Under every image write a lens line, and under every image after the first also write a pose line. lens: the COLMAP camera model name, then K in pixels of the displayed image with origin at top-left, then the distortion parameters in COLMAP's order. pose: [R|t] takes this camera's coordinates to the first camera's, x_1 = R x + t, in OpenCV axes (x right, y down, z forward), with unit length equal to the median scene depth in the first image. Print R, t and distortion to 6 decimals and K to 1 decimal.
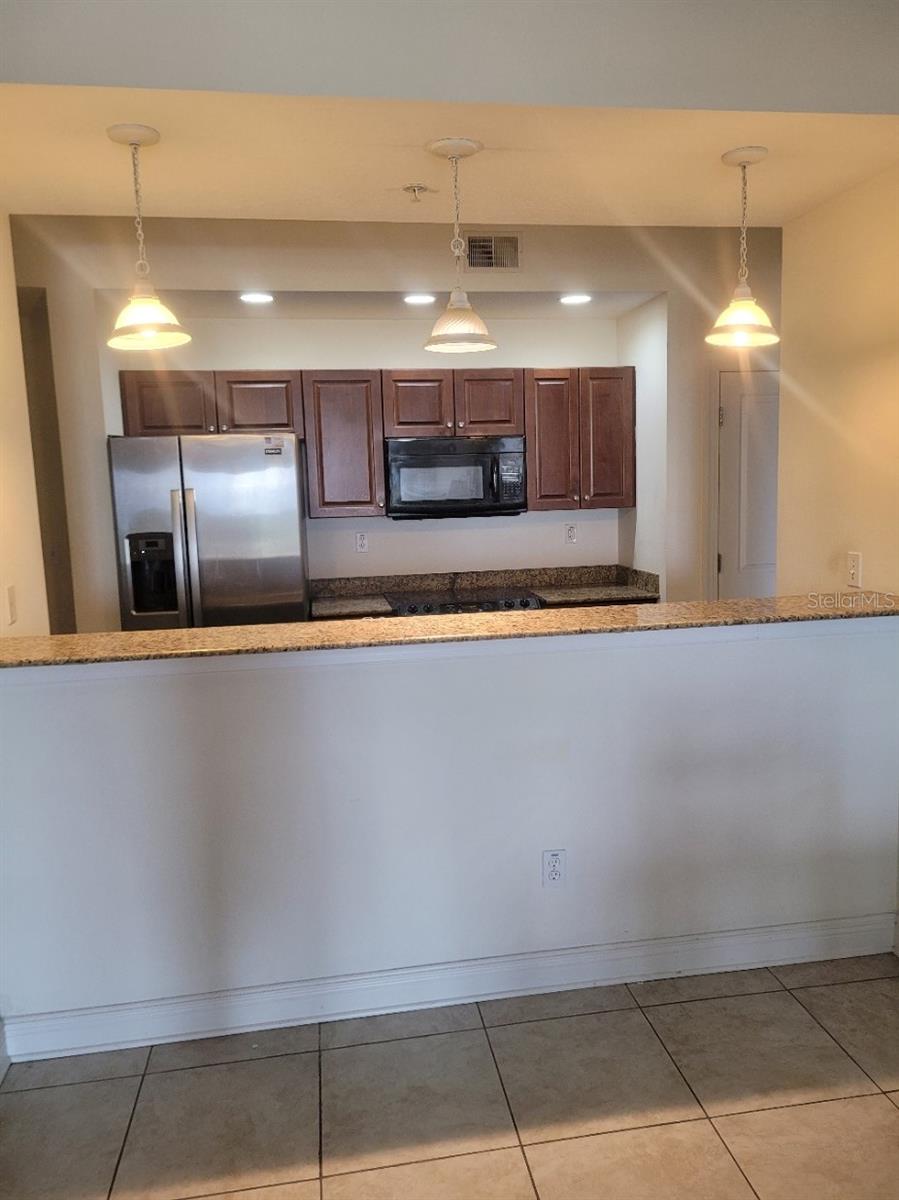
lens RADIAL K [[897.7, 0, 455.7], [0, 897.7, 600.2], [0, 0, 1]] dist [0.045138, -0.040098]
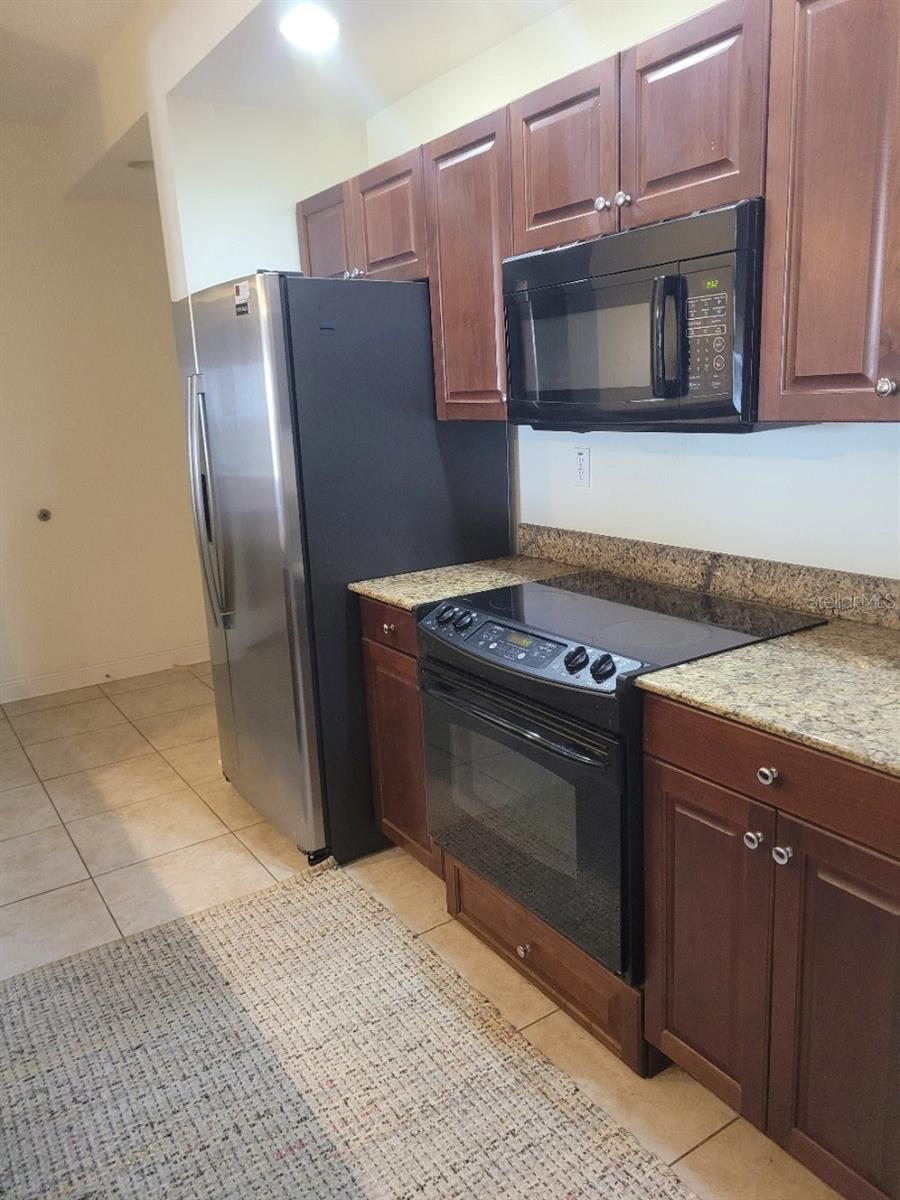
lens RADIAL K [[897.7, 0, 456.2], [0, 897.7, 600.2], [0, 0, 1]] dist [0.045138, -0.040098]
pose [[0.411051, 0.220268, -0.884601, 0.370062], [-0.081777, 0.975367, 0.204870, -0.095428], [0.907937, -0.011872, 0.418939, 0.752864]]
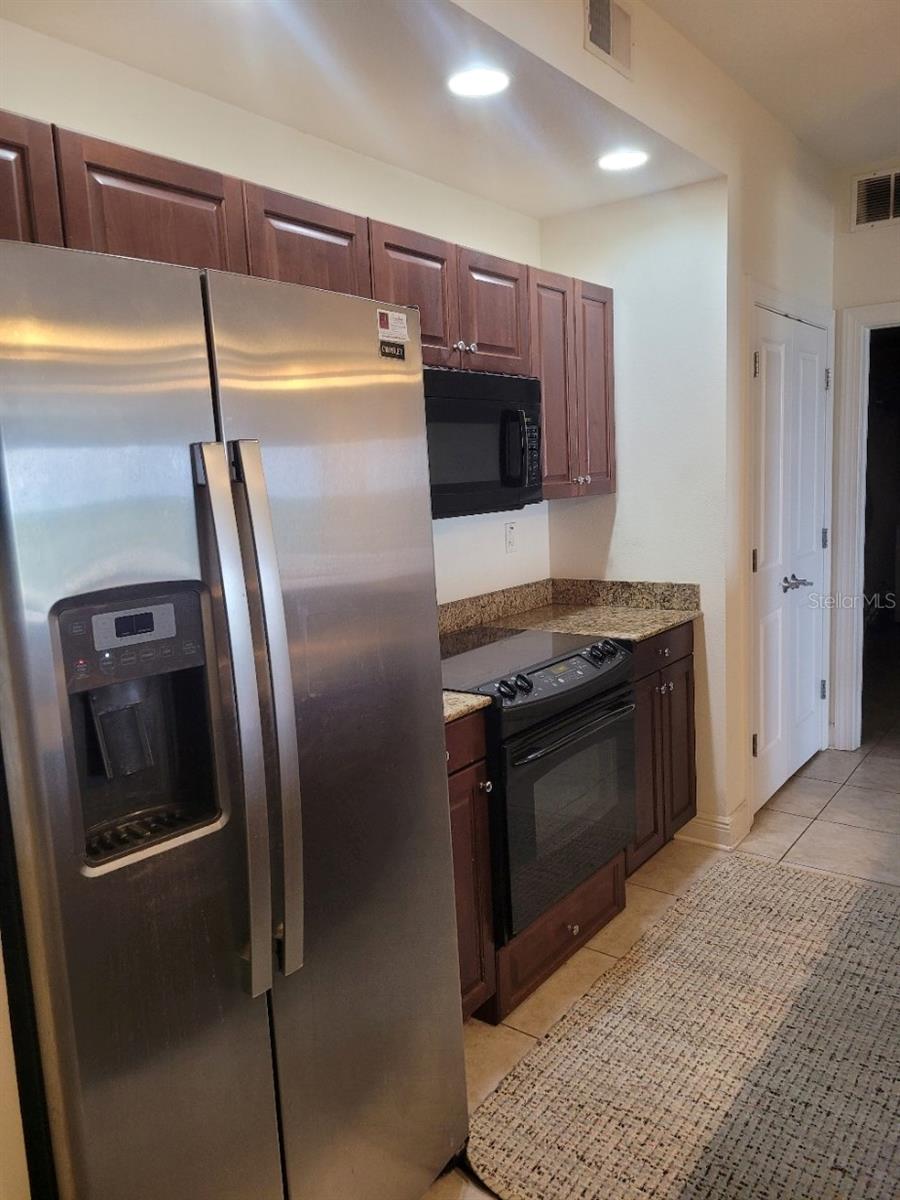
lens RADIAL K [[904.4, 0, 453.2], [0, 904.4, 590.2], [0, 0, 1]] dist [0.056139, -0.048255]
pose [[0.715649, -0.094605, 0.692023, -0.399498], [0.114264, 0.993294, 0.017626, -0.056914], [-0.689050, 0.066459, 0.721660, 0.606853]]
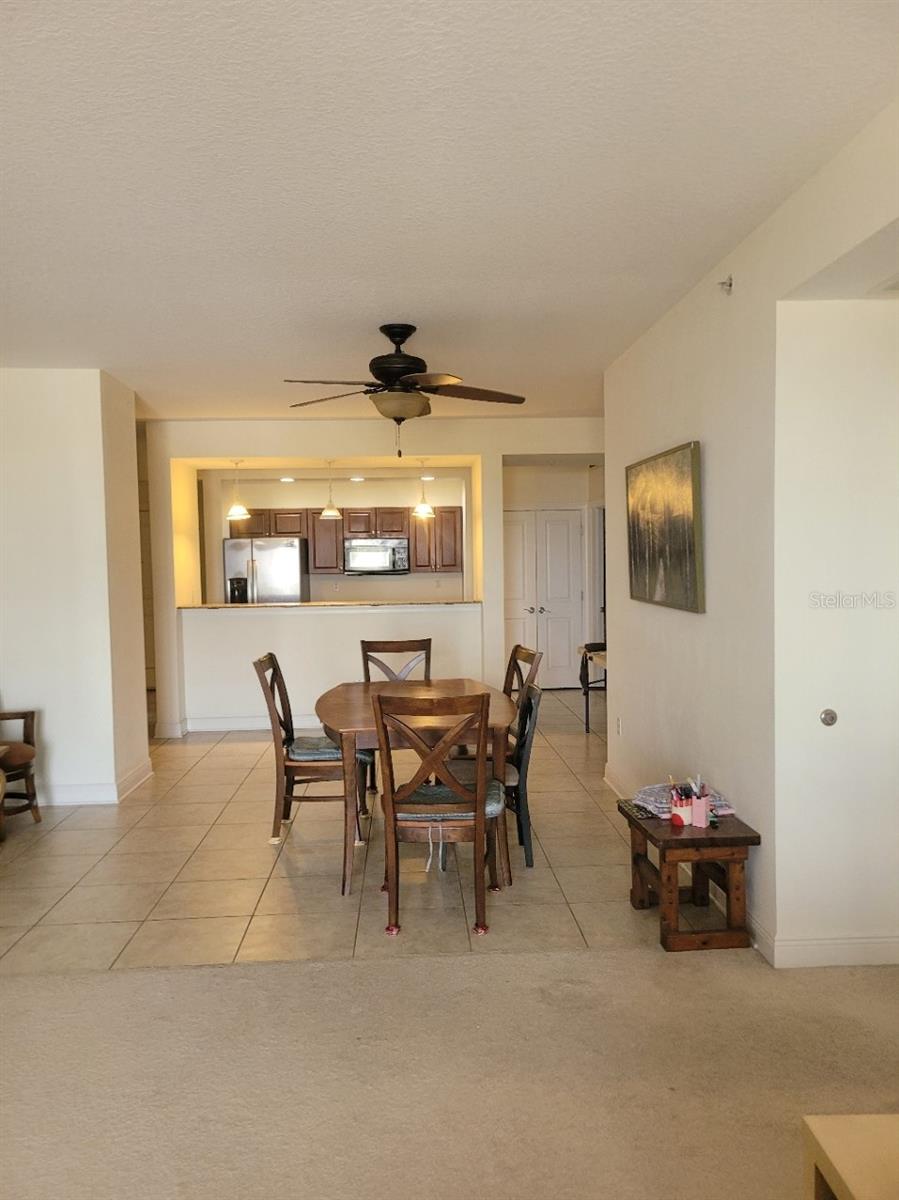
lens RADIAL K [[897.7, 0, 455.7], [0, 897.7, 600.2], [0, 0, 1]] dist [0.045138, -0.040098]
pose [[0.994616, 0.011244, -0.103013, 0.415519], [-0.021434, 0.994921, -0.098352, 0.177701], [0.101384, 0.100031, 0.989806, -1.122351]]
